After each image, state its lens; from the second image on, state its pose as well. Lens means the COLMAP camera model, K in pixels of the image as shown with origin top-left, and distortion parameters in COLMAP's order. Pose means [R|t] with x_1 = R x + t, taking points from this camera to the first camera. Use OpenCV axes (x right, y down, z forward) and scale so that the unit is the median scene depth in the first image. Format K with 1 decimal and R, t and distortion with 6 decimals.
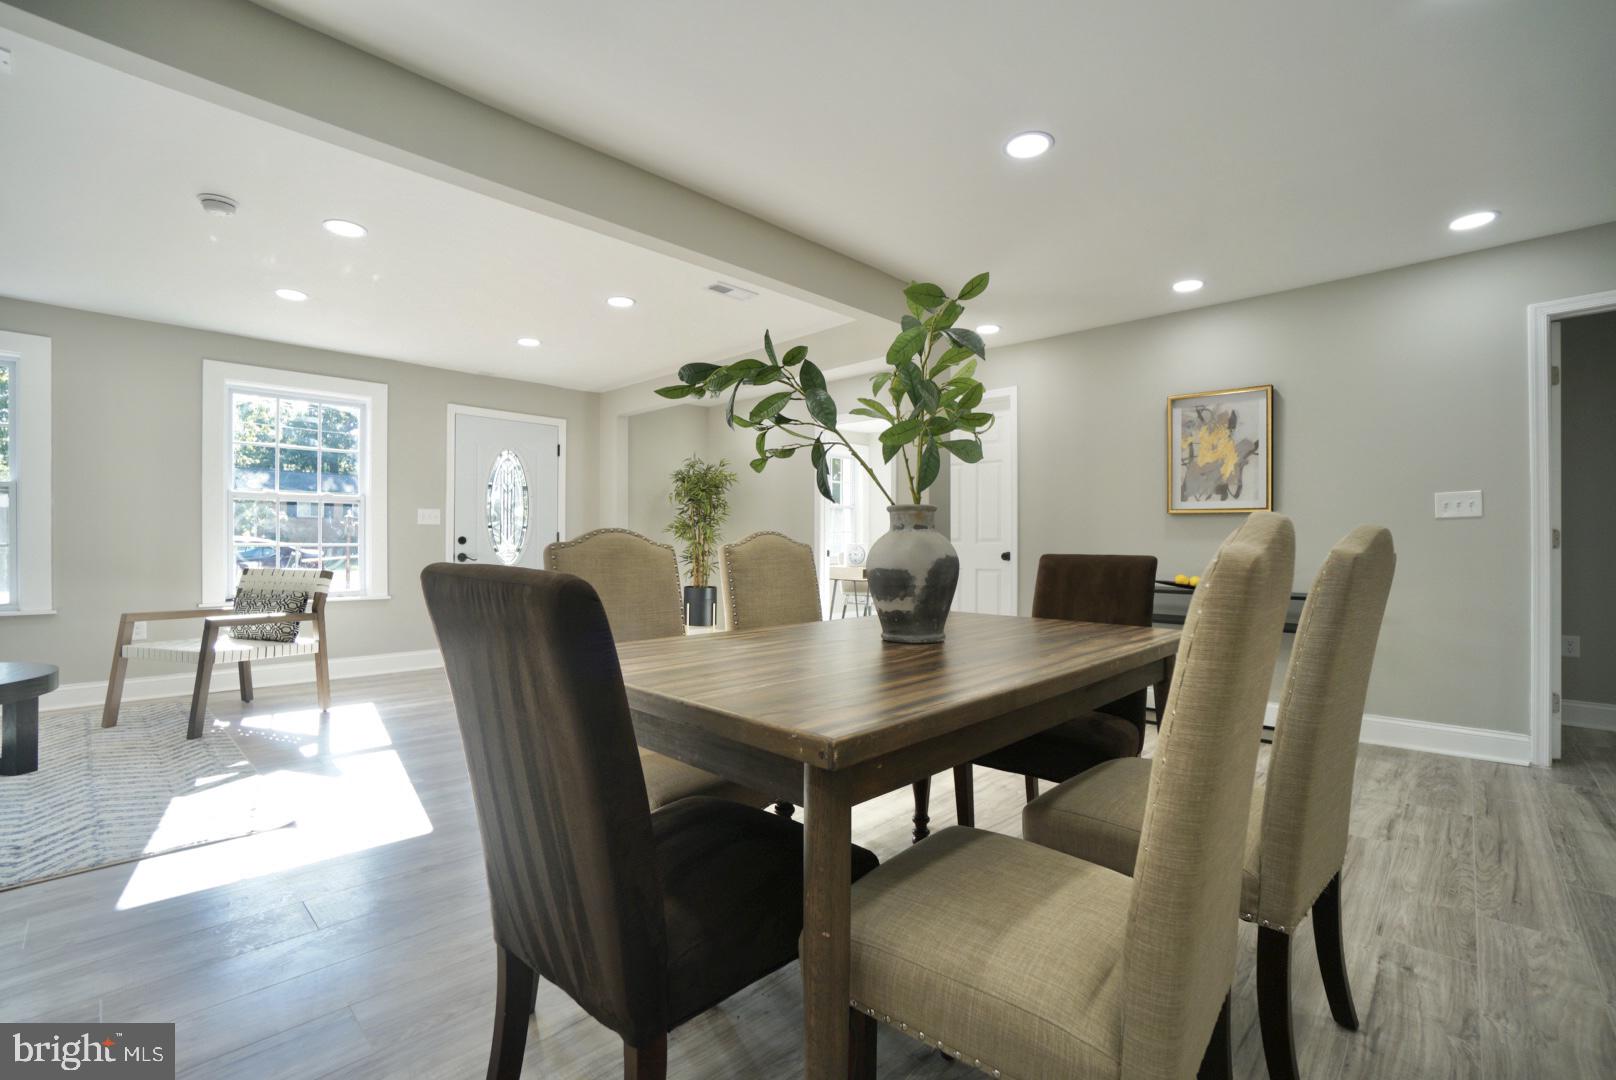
lens RADIAL K [[714.7, 0, 799.8], [0, 714.7, 545.3], [0, 0, 1]] dist [-0.064191, 0.023241]
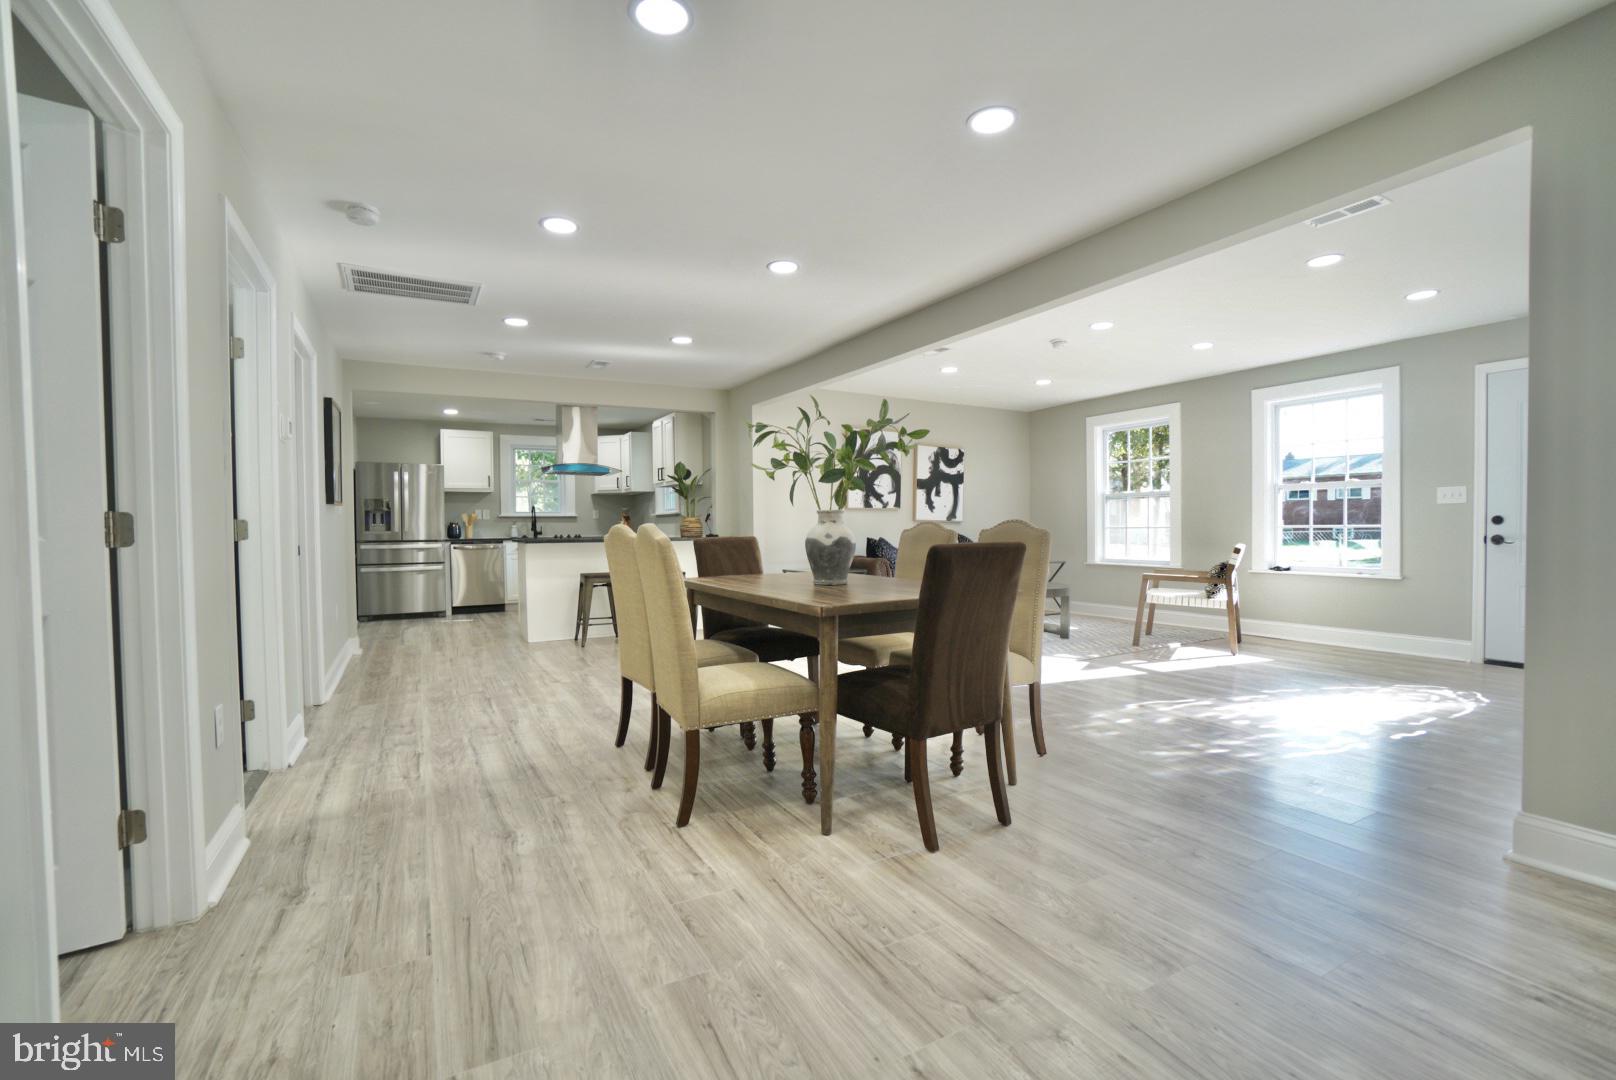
lens RADIAL K [[714.7, 0, 799.8], [0, 714.7, 545.3], [0, 0, 1]] dist [-0.064191, 0.023241]
pose [[-0.299381, 0.024900, -0.953809, 0.824899], [0.008187, 0.999690, 0.023528, -0.003924], [0.954099, -0.000765, -0.299491, 0.632633]]
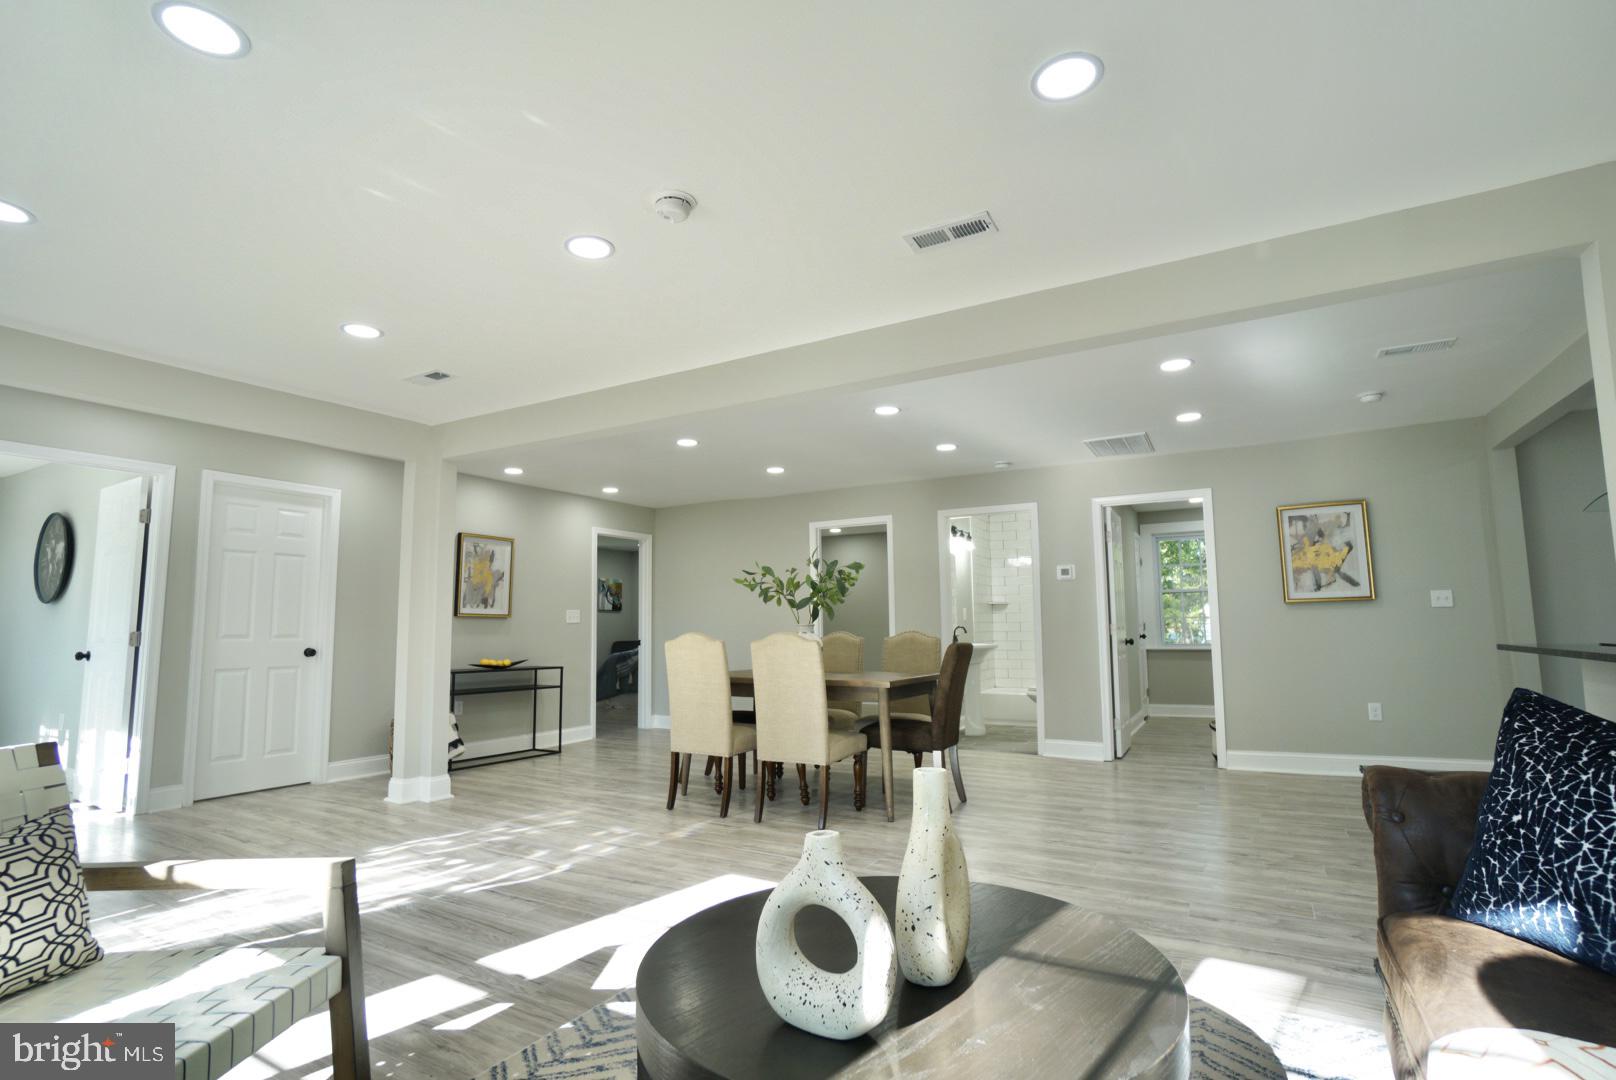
lens RADIAL K [[777.4, 0, 801.0], [0, 777.4, 543.1], [0, 0, 1]] dist [-0.054315, 0.023628]
pose [[-0.241872, 0.106346, 0.964463, -1.173161], [0.010792, 0.994209, -0.106920, -0.019523], [-0.970248, -0.015452, -0.241619, 0.746725]]
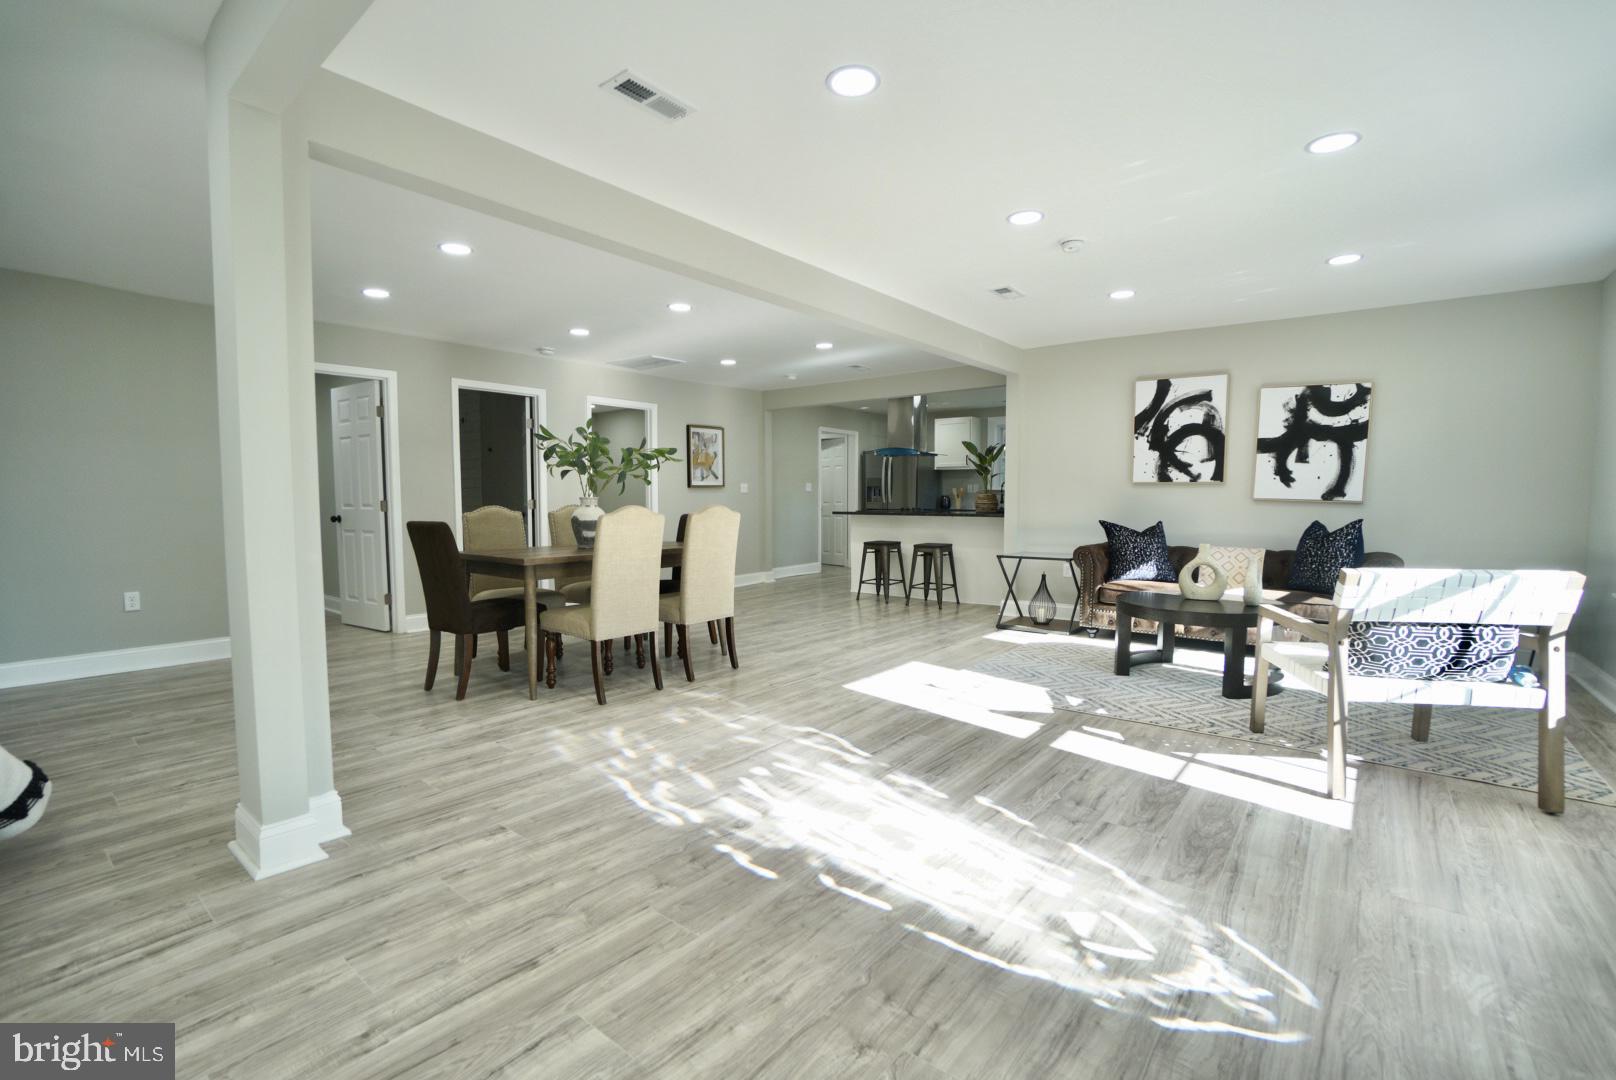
lens RADIAL K [[714.7, 0, 799.8], [0, 714.7, 545.3], [0, 0, 1]] dist [-0.064191, 0.023241]
pose [[-0.996027, 0.004759, -0.088919, -0.164987], [-0.001250, 0.997725, 0.067400, -0.024425], [0.089038, 0.067243, -0.993756, 1.586503]]
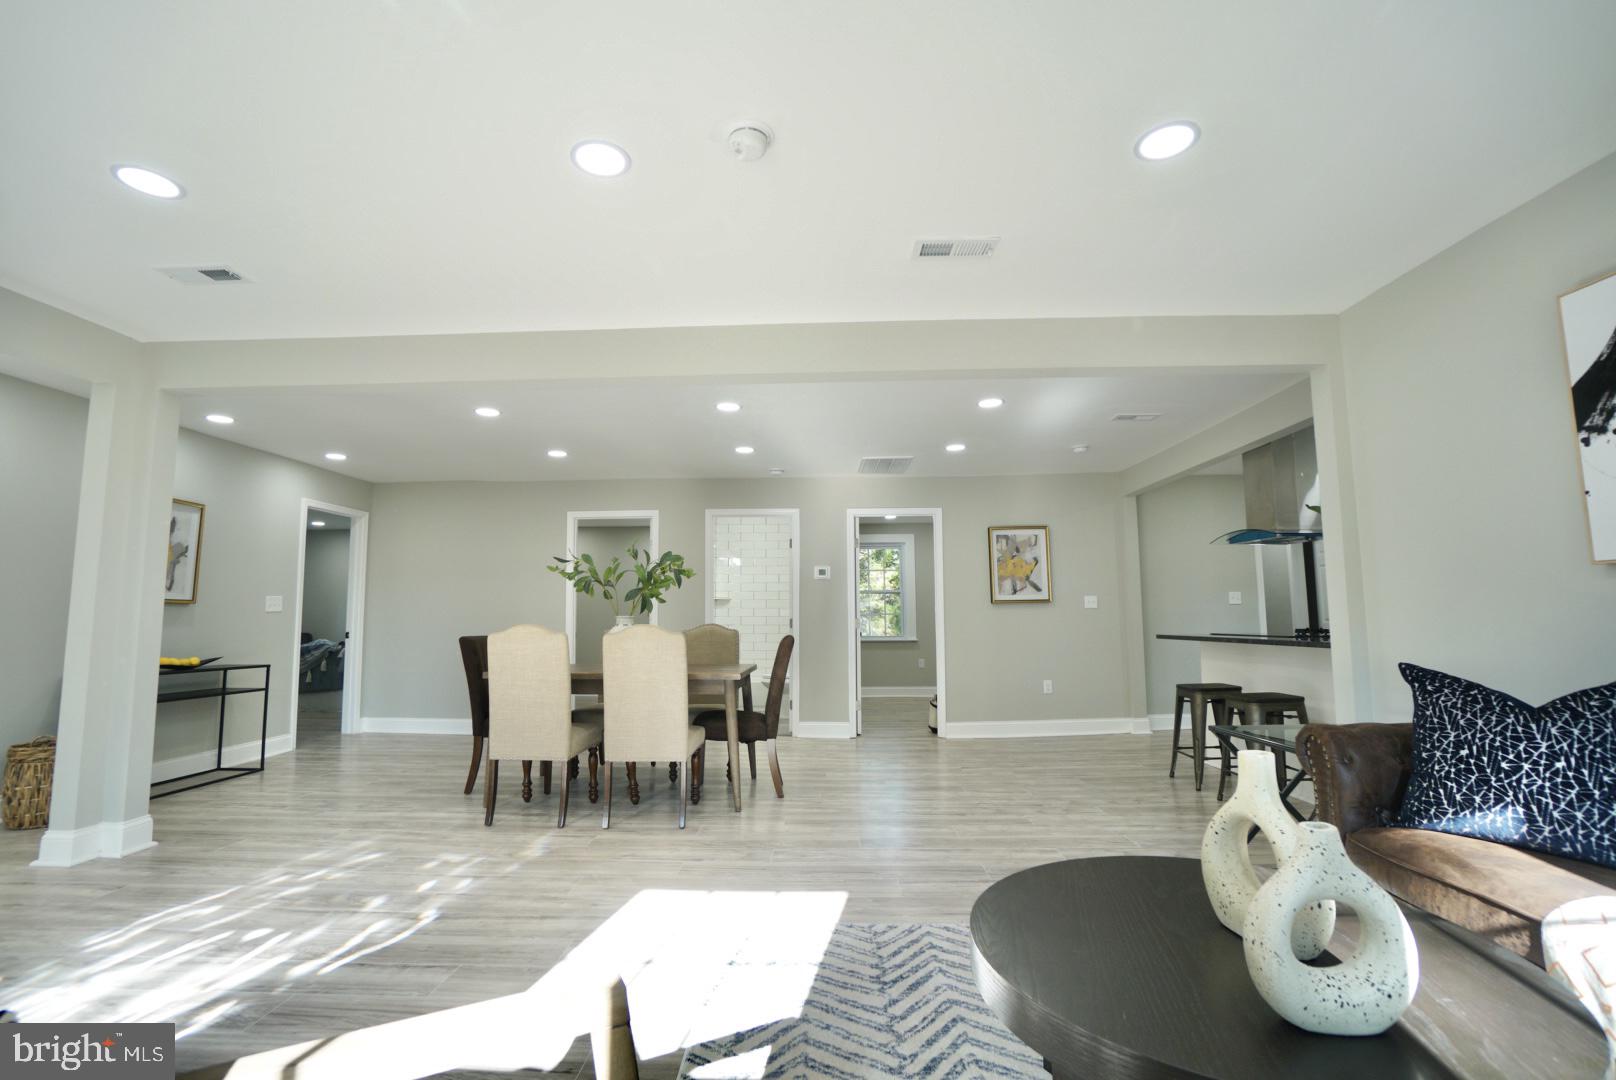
lens RADIAL K [[714.7, 0, 799.8], [0, 714.7, 545.3], [0, 0, 1]] dist [-0.064191, 0.023241]
pose [[-0.671088, 0.078047, 0.737258, -0.954442], [0.005085, 0.994905, -0.100693, -0.020504], [-0.741361, -0.063824, -0.668065, 0.983047]]
